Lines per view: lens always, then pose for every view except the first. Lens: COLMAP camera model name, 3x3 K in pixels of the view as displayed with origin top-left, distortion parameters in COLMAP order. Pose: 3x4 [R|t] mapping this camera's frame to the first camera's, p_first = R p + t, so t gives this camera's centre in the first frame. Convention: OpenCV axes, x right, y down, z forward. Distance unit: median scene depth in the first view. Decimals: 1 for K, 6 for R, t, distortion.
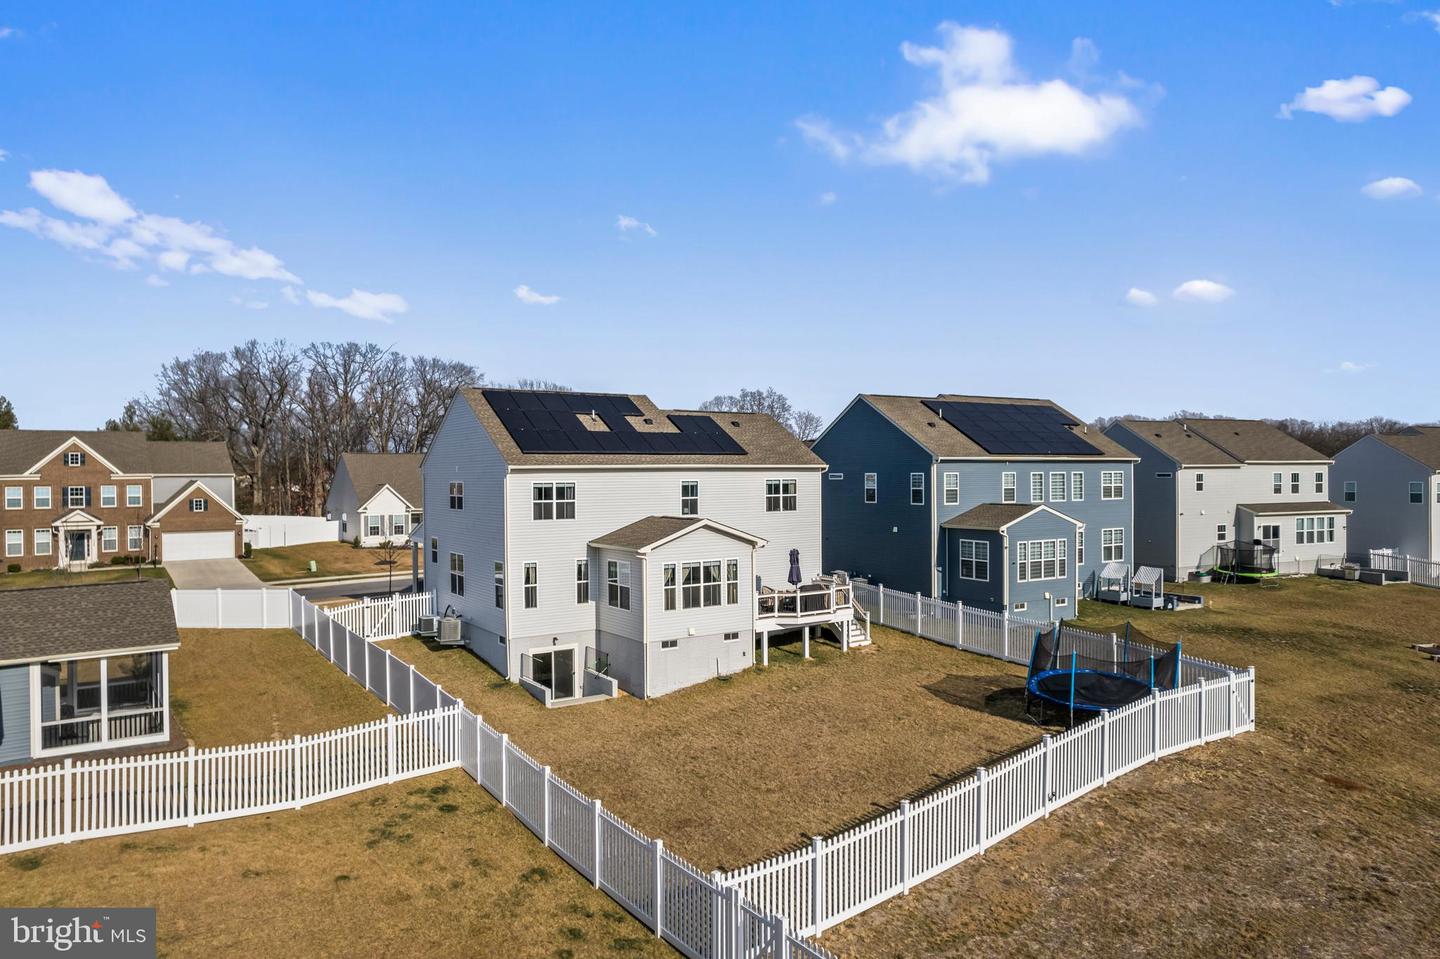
lens RADIAL K [[927.6, 0, 719.8], [0, 927.6, 491.0], [0, 0, 1]] dist [-0.076209, 0.069680]
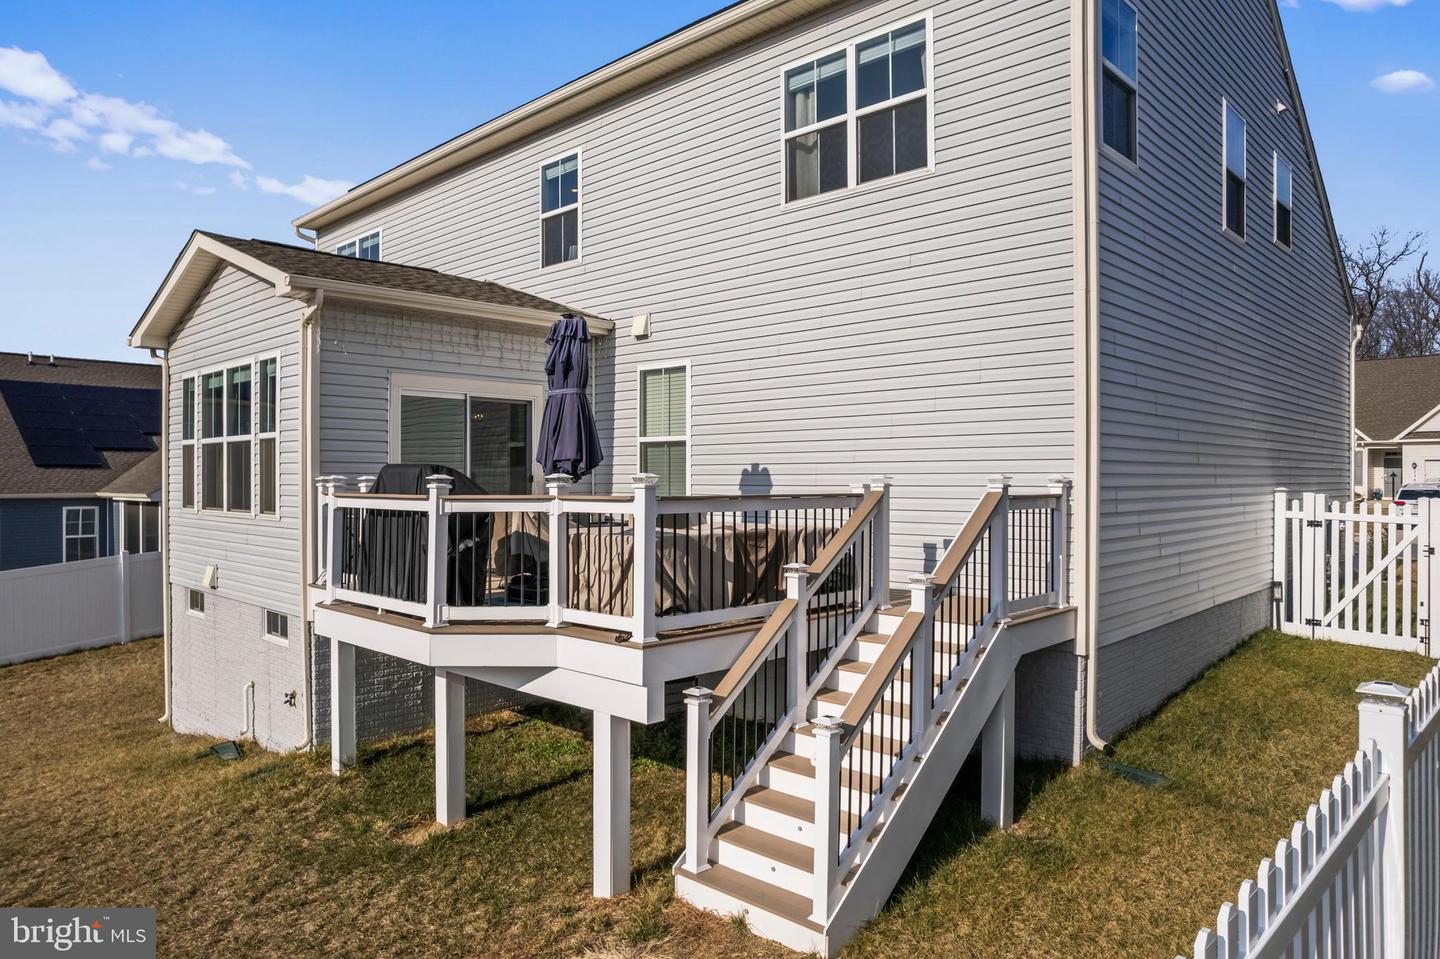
lens RADIAL K [[933.4, 0, 720.0], [0, 933.4, 479.5], [0, 0, 1]] dist [-0.084965, 0.081998]
pose [[0.216552, 0.009672, -0.976223, 0.322955], [-0.019872, 0.999787, 0.005498, 0.106721], [0.976069, 0.018209, 0.216699, 1.067860]]
